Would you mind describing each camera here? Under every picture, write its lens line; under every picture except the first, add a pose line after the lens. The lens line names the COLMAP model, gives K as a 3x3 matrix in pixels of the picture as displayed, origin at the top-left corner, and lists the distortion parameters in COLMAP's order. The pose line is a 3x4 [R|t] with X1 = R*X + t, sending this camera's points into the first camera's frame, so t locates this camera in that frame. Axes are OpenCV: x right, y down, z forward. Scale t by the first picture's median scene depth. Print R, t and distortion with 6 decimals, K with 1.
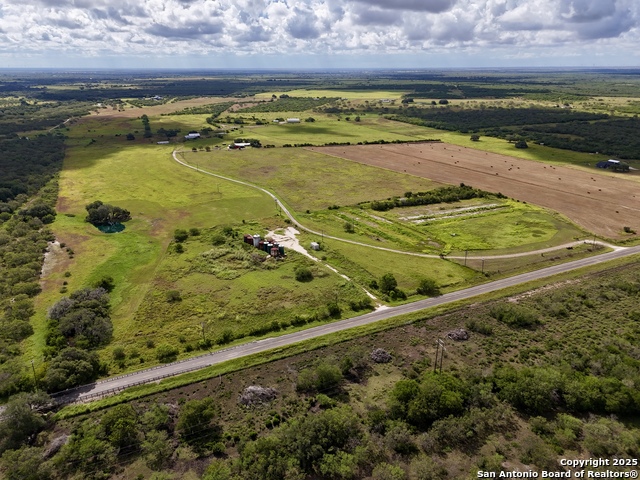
lens RADIAL K [[463.9, 0, 320.0], [0, 463.9, 240.0], [0, 0, 1]] dist [0.077922, -0.087624]
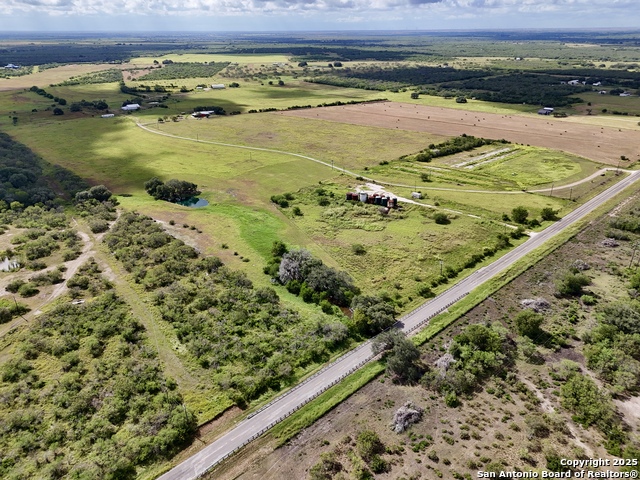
lens RADIAL K [[463.9, 0, 320.0], [0, 463.9, 240.0], [0, 0, 1]] dist [0.077922, -0.087624]
pose [[0.950914, -0.130241, 0.280712, -0.496453], [0.111103, 0.990327, 0.083114, 0.000405], [-0.288822, -0.047847, 0.956186, 0.003542]]
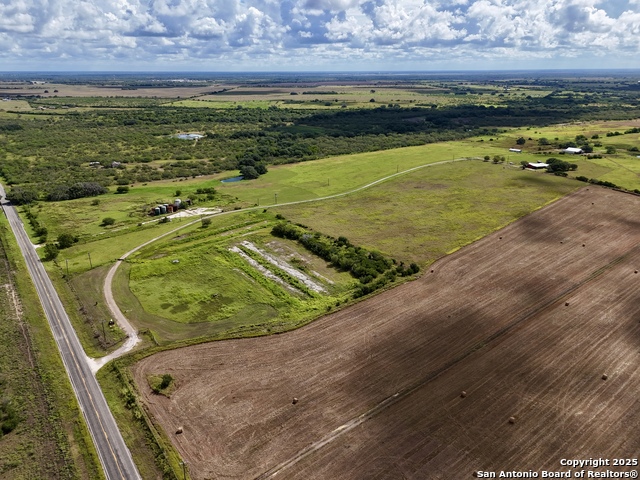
lens RADIAL K [[463.9, 0, 320.0], [0, 463.9, 240.0], [0, 0, 1]] dist [0.077922, -0.087624]
pose [[0.202460, 0.334749, -0.920300, 1.057227], [-0.337185, 0.906128, 0.255416, -0.337060], [0.919411, 0.258600, 0.296327, 0.917931]]
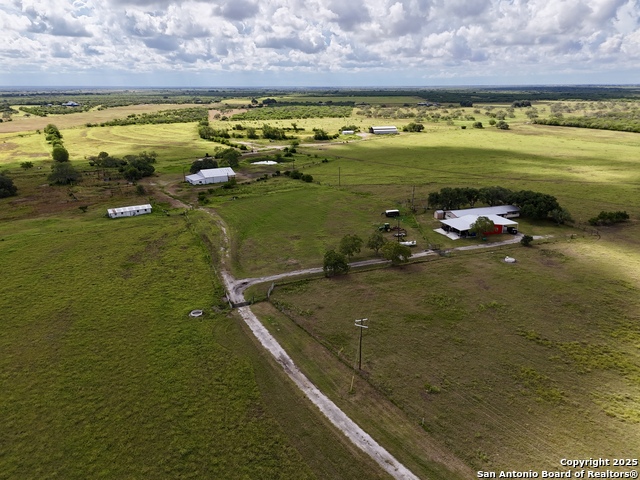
lens RADIAL K [[489.0, 0, 320.0], [0, 489.0, 240.0], [0, 0, 1]] dist [-0.001580, -0.000597]
pose [[0.989245, -0.041716, 0.140193, -0.577309], [0.048330, 0.997857, -0.044110, -0.373798], [-0.138052, 0.050412, 0.989141, 1.545730]]
